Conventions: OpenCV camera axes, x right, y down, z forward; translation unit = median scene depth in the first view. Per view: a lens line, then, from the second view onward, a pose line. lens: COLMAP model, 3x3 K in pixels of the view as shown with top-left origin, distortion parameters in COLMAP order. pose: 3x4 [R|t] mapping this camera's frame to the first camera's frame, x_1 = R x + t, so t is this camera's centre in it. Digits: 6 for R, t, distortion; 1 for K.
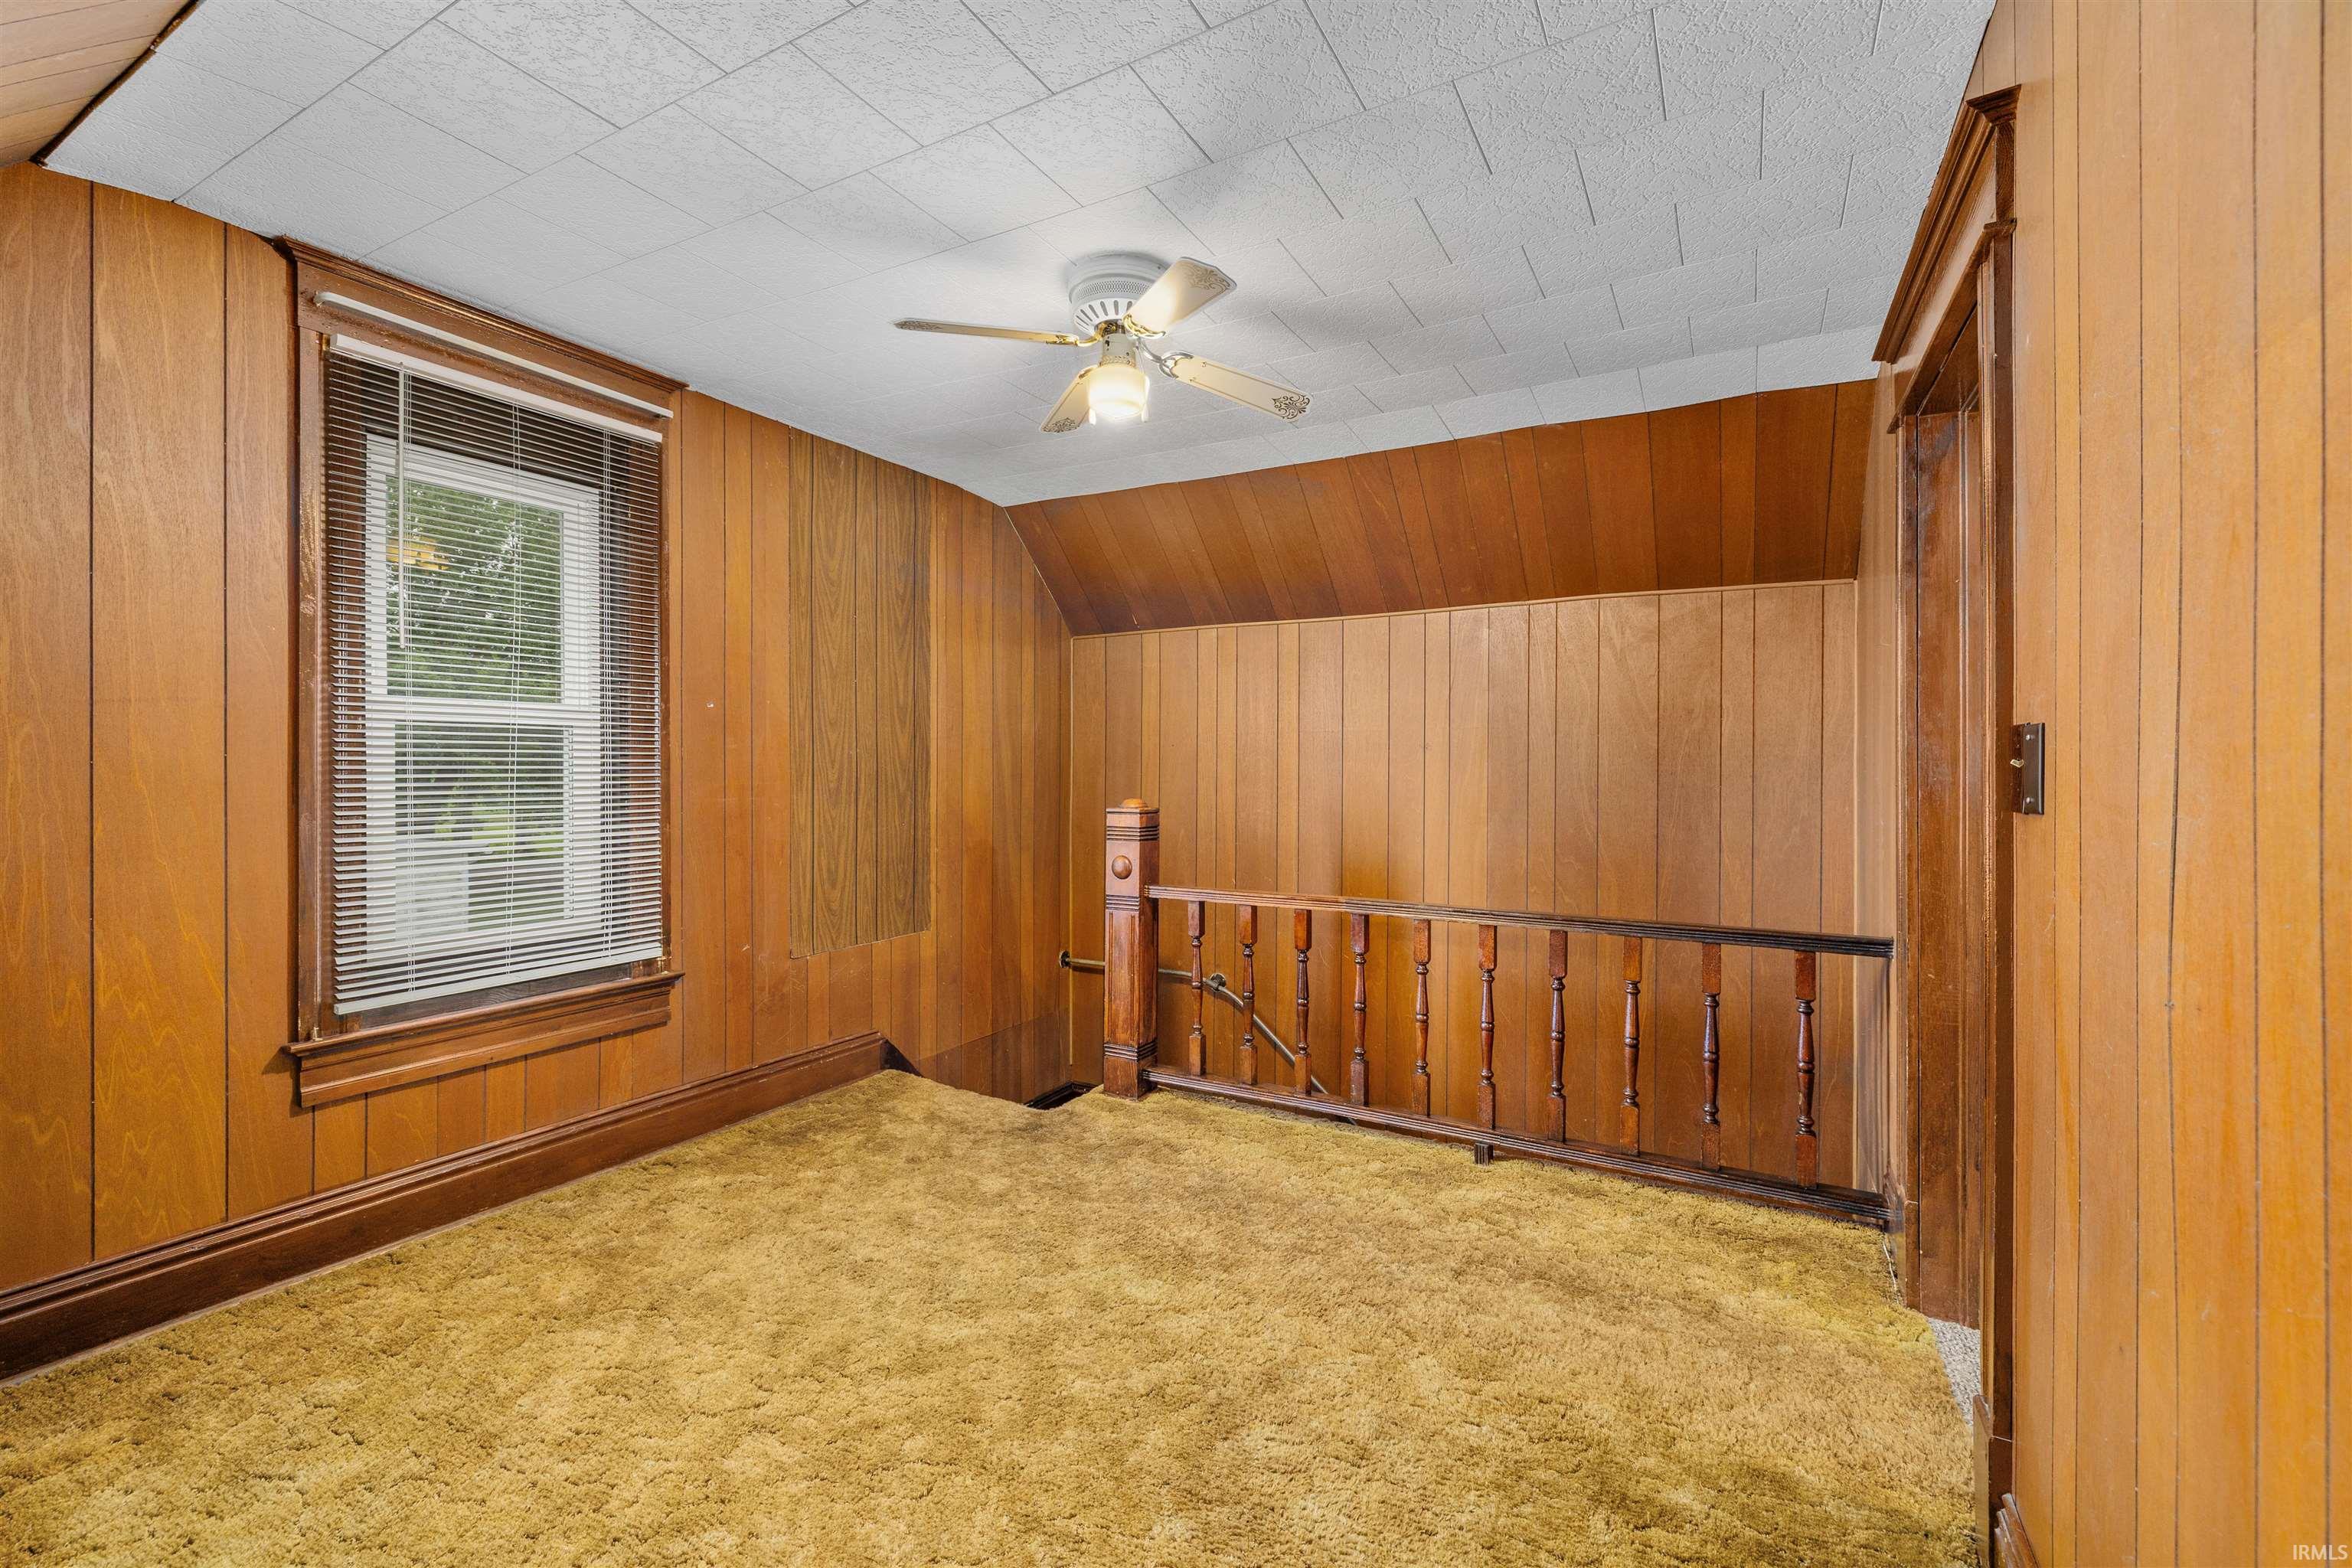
lens RADIAL K [[993.5, 0, 1177.9], [0, 993.5, 770.8], [0, 0, 1]] dist [0.002411, 0.001496]
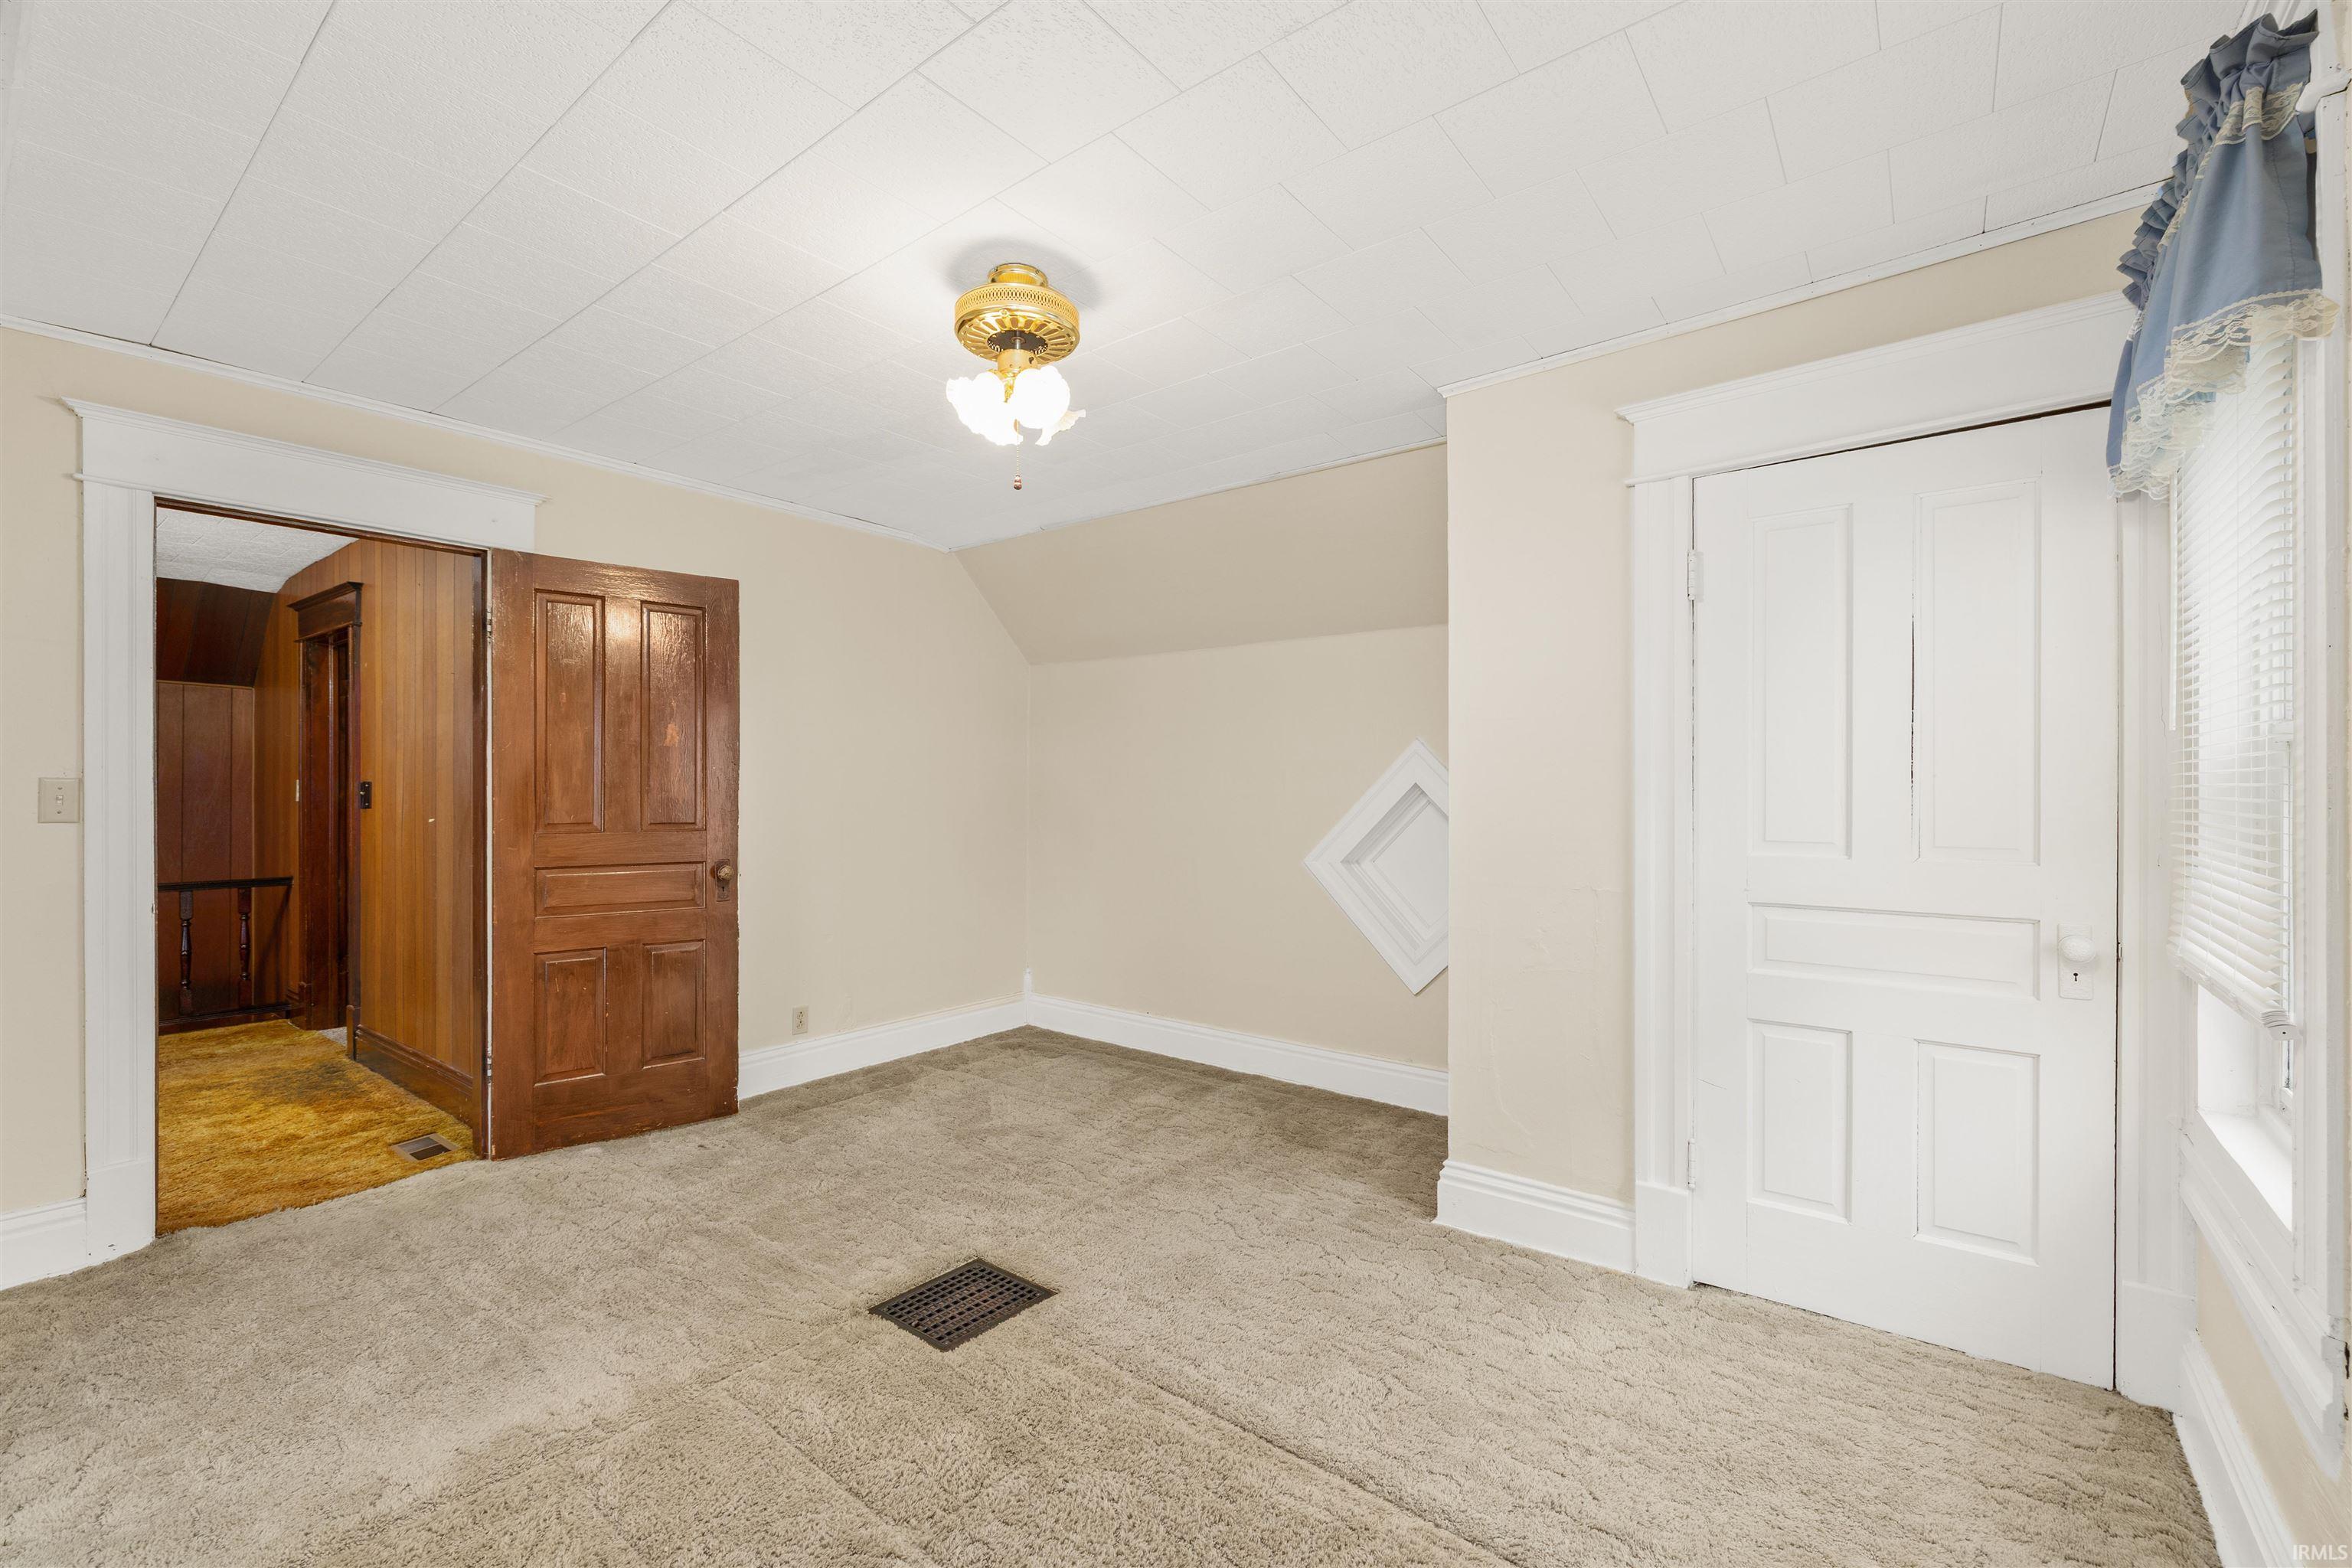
lens RADIAL K [[993.5, 0, 1175.7], [0, 993.5, 790.7], [0, 0, 1]] dist [0.002411, 0.001496]
pose [[0.143352, 0.005234, 0.989658, -1.140055], [-0.002182, 0.999985, -0.004972, -0.007688], [-0.989669, -0.001447, 0.143361, -1.194118]]
